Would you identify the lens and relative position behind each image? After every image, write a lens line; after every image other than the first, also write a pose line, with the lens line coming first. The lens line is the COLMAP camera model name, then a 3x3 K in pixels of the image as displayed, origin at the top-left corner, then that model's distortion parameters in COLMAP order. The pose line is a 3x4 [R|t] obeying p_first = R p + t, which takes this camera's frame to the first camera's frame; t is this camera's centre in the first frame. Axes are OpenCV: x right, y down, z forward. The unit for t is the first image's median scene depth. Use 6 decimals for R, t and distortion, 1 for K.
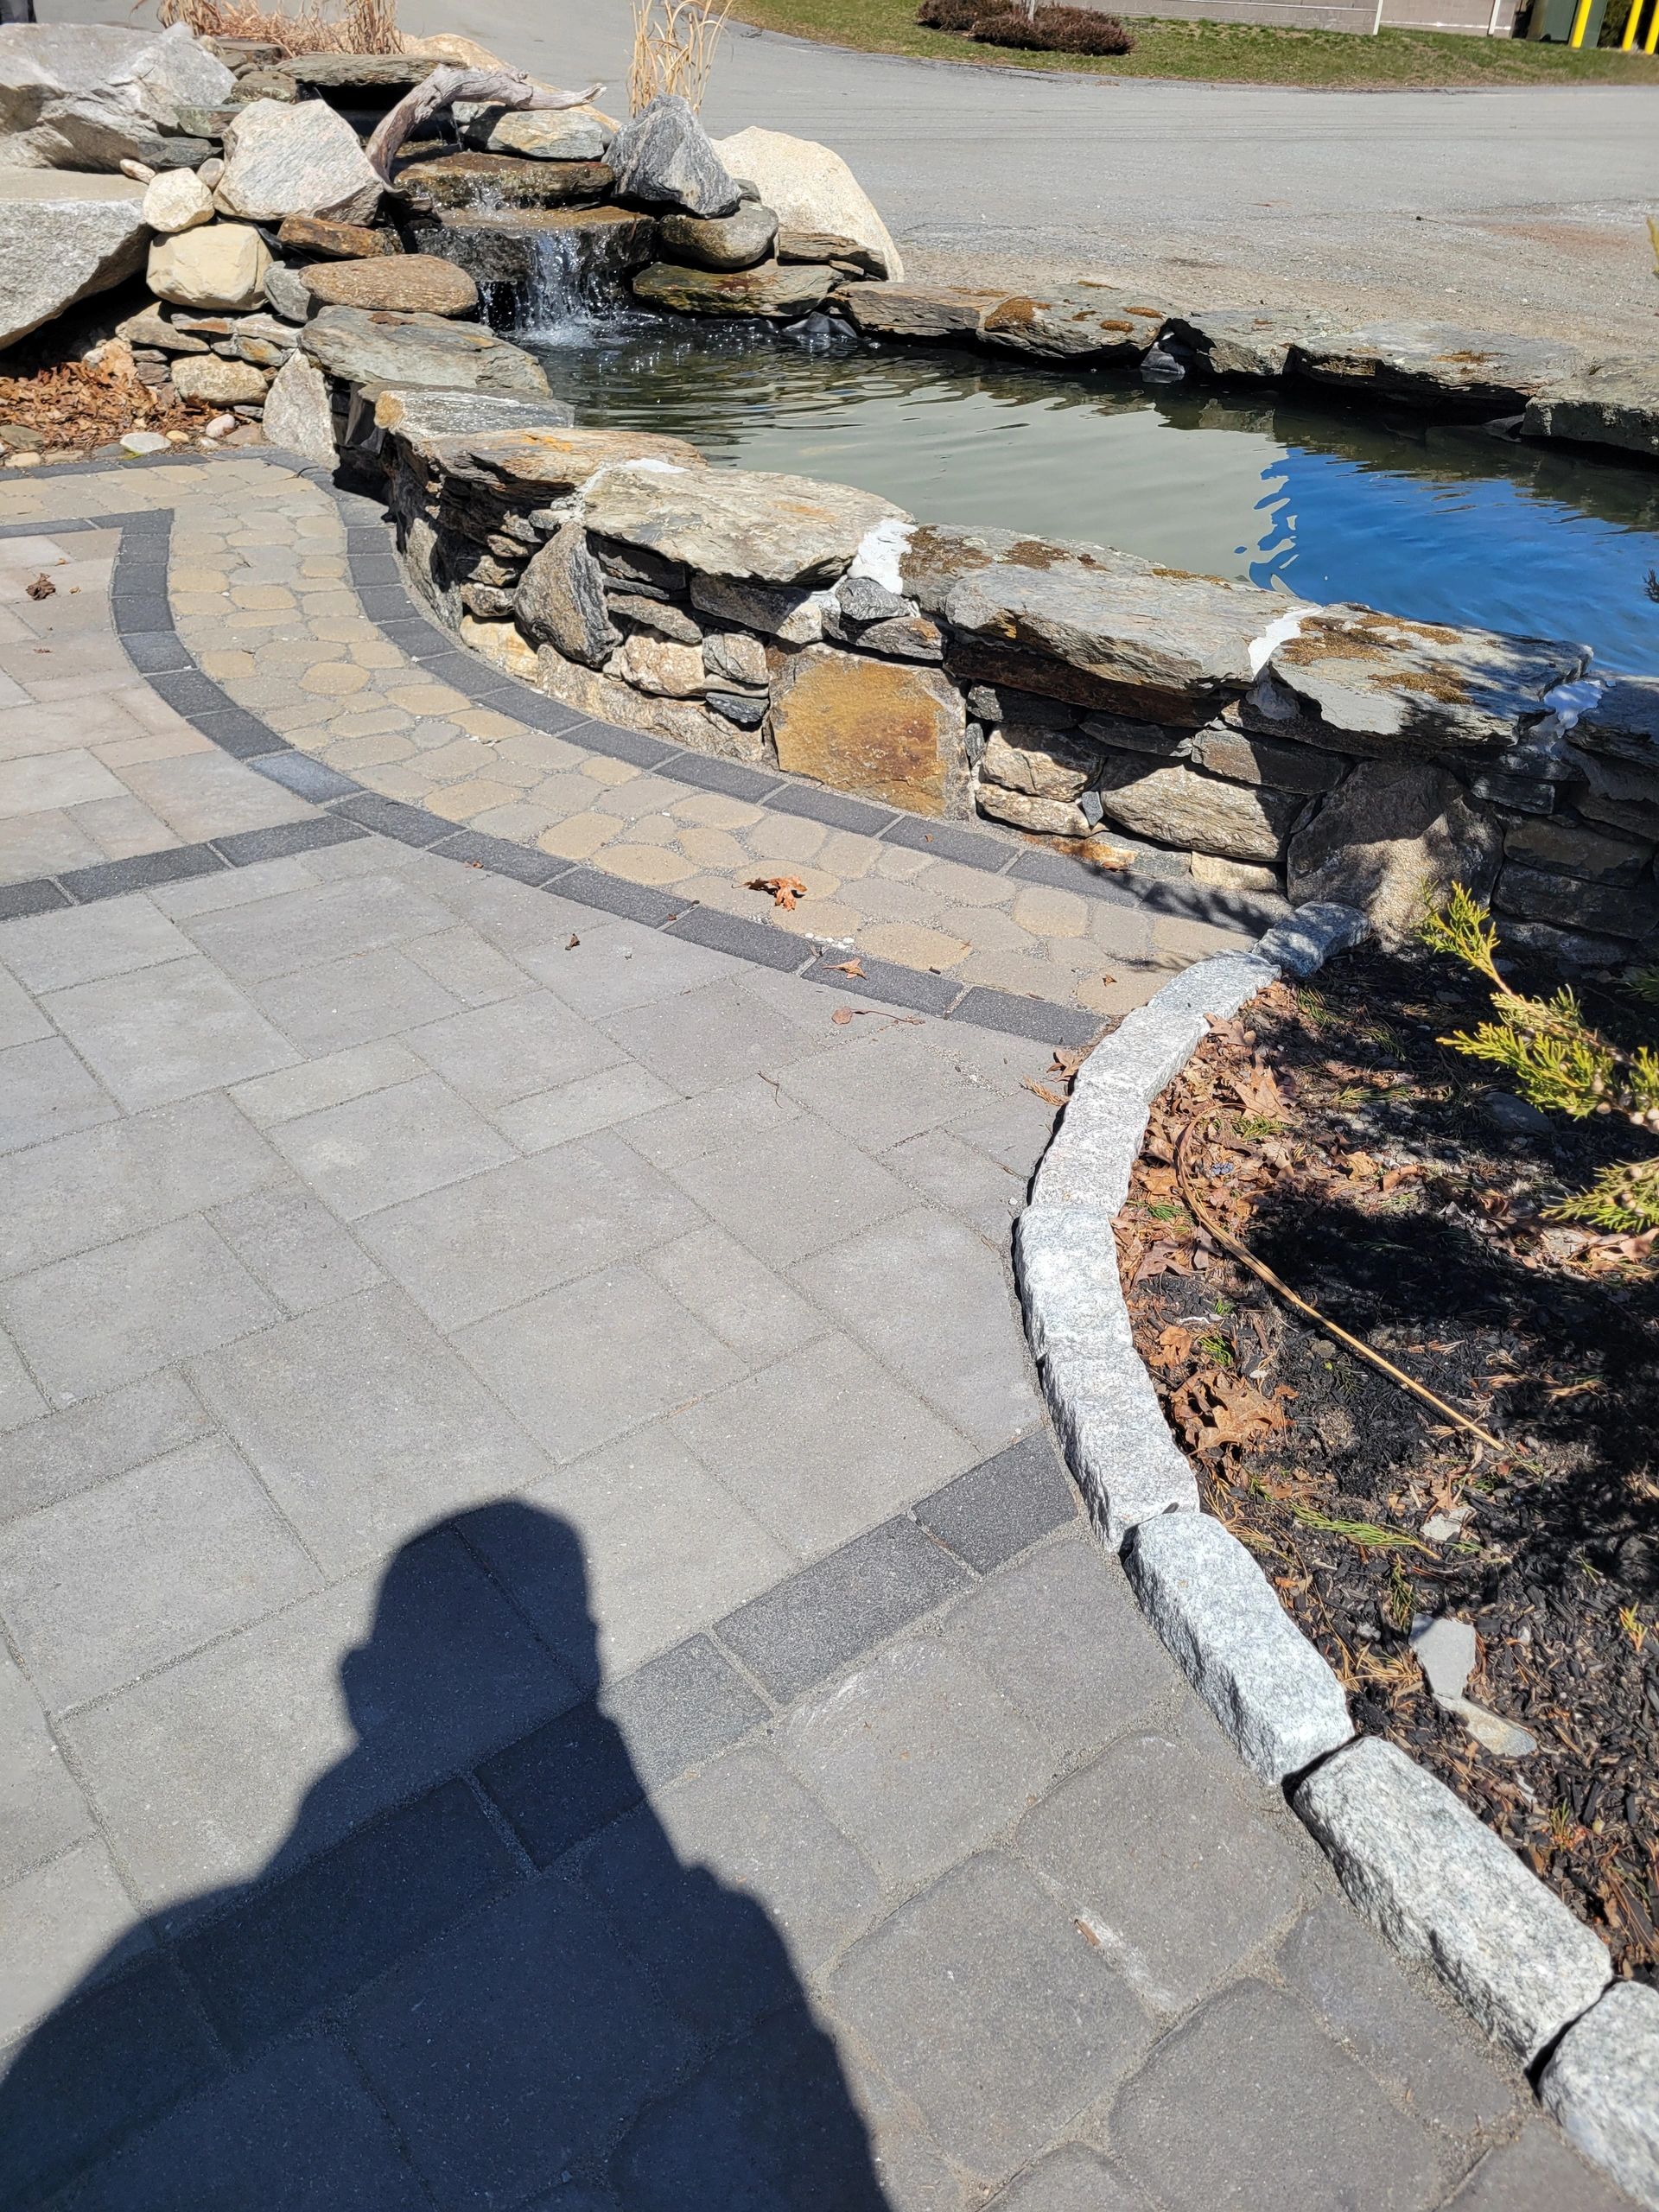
lens RADIAL K [[1670.0, 0, 829.5], [0, 1670.0, 1106.0], [0, 0, 1]] dist [0.043825, 0.002210]
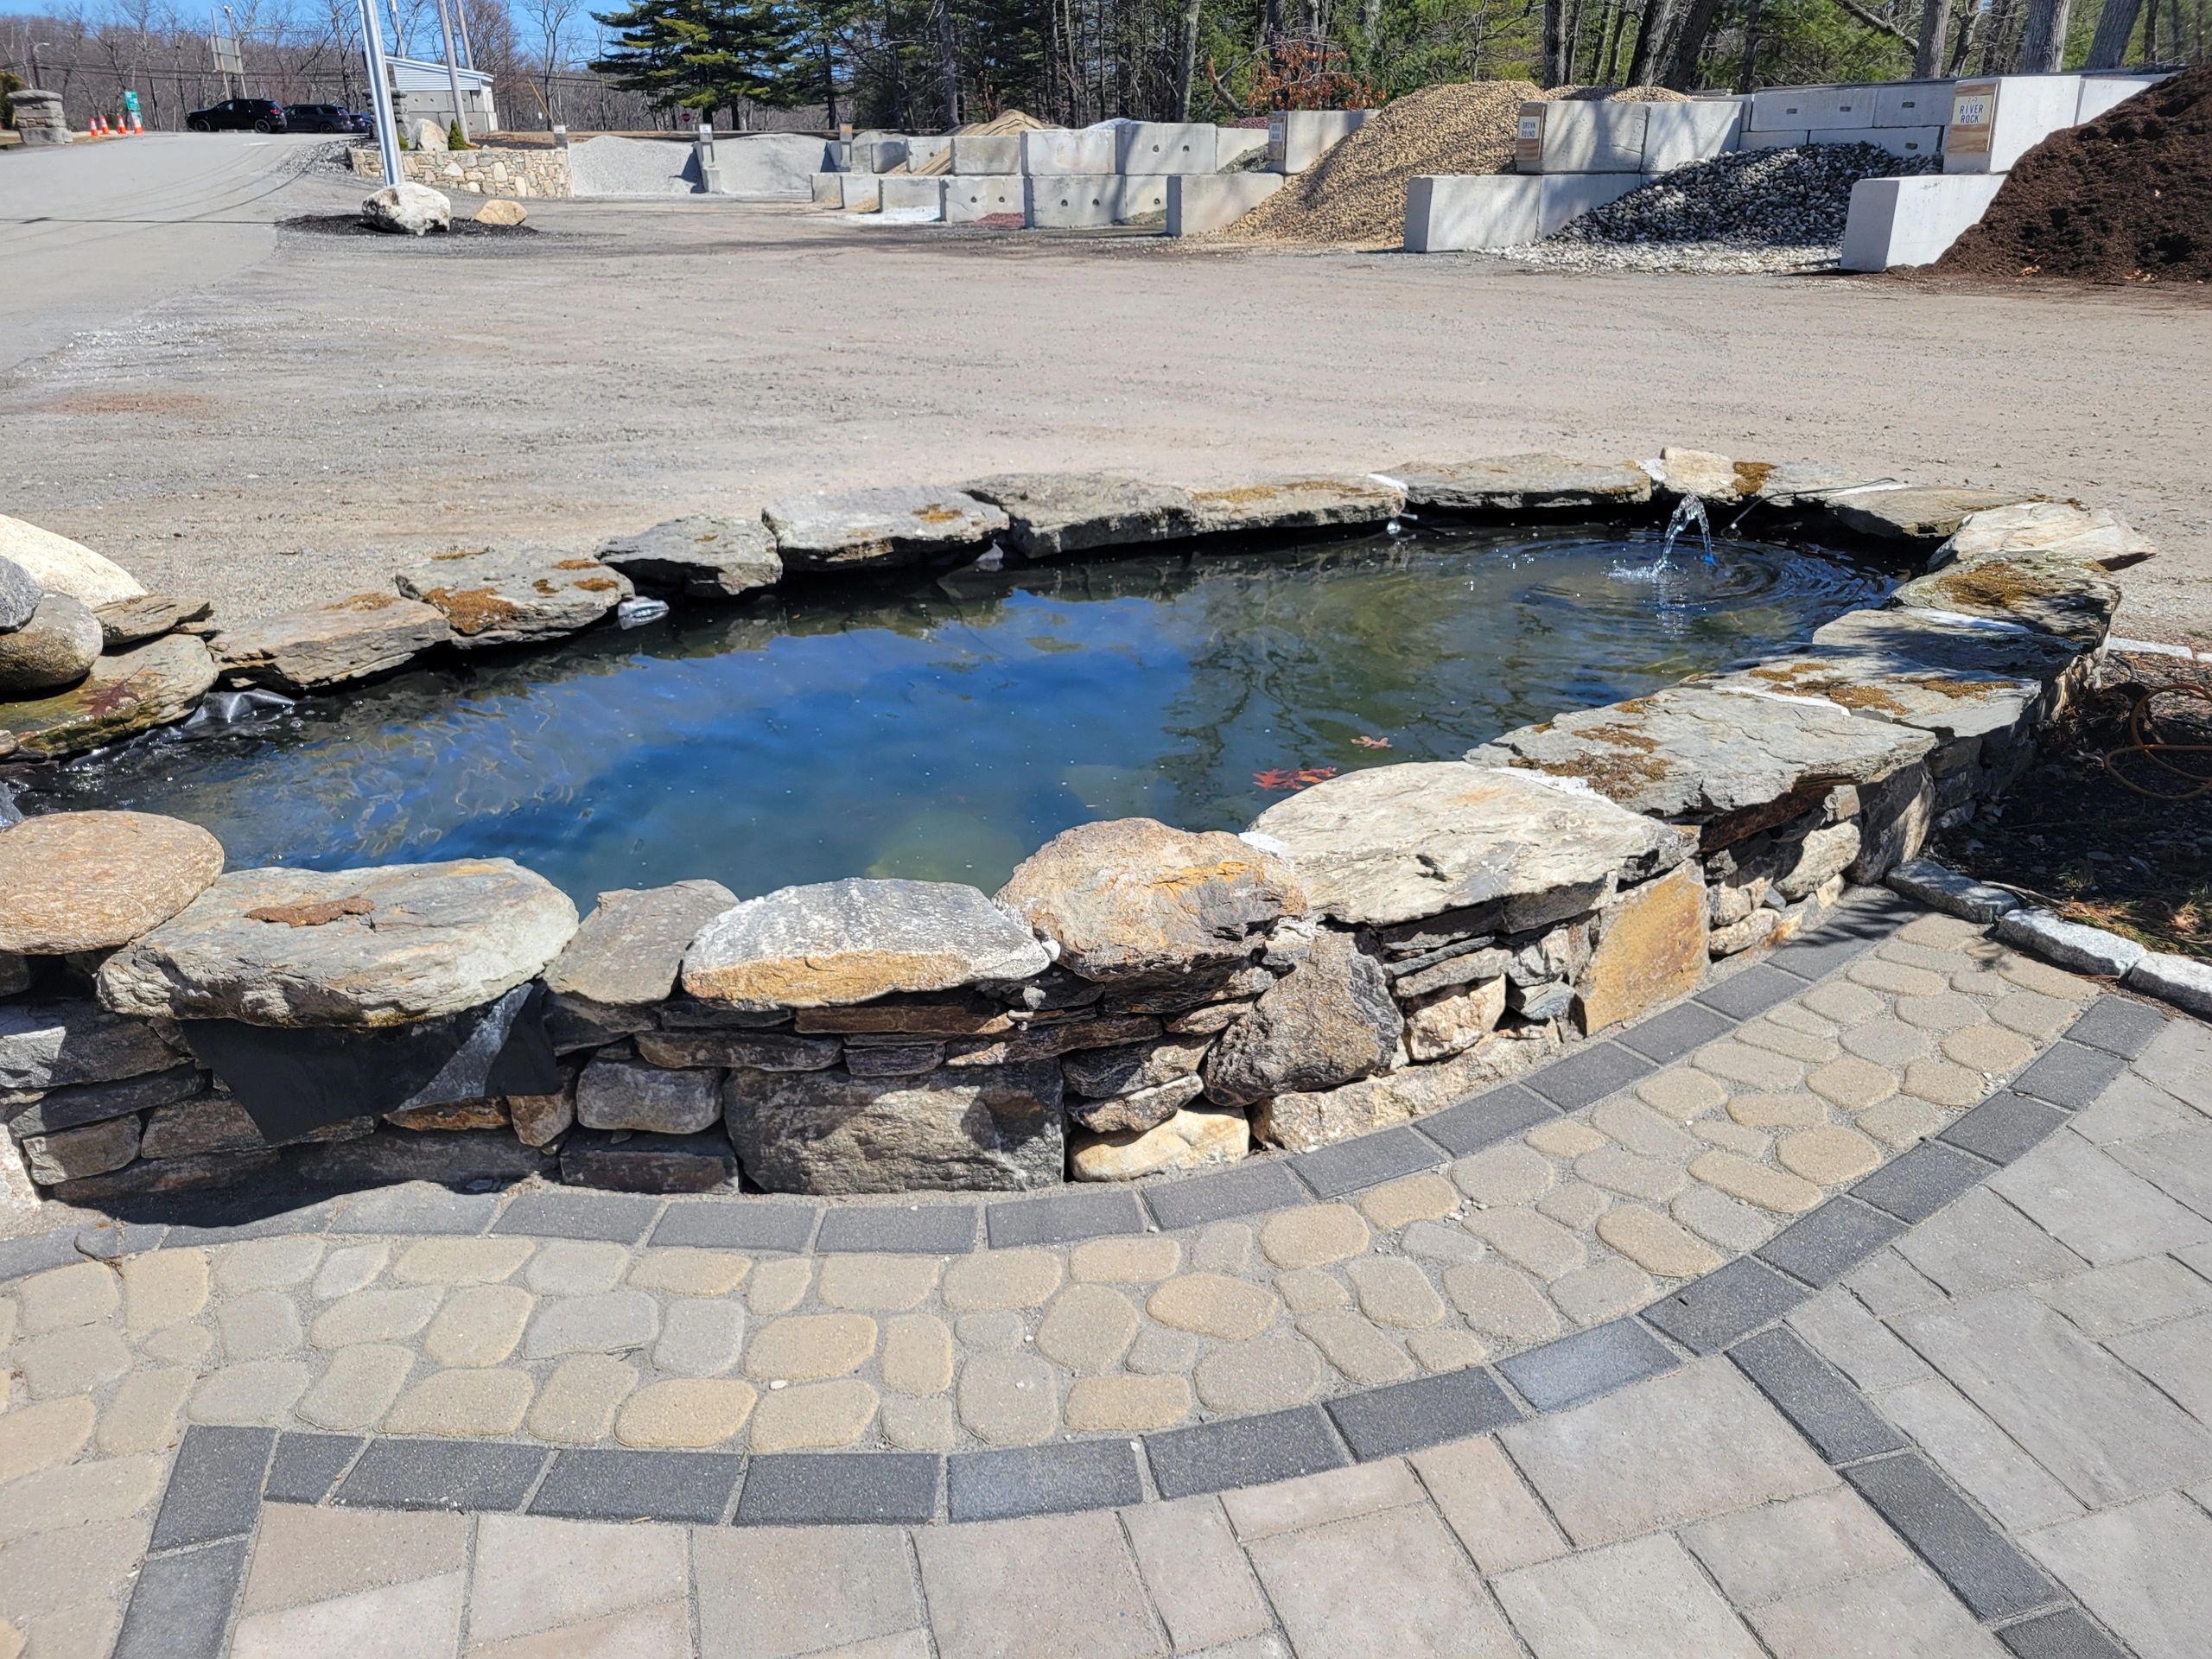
lens RADIAL K [[1694.5, 0, 1106.0], [0, 1694.5, 829.5], [0, 0, 1]] dist [0.008865, 0.006595]
pose [[0.371065, -0.405351, 0.835465, -0.864329], [0.547022, 0.822440, 0.156076, -0.584279], [-0.750385, 0.399103, 0.526914, 0.647676]]
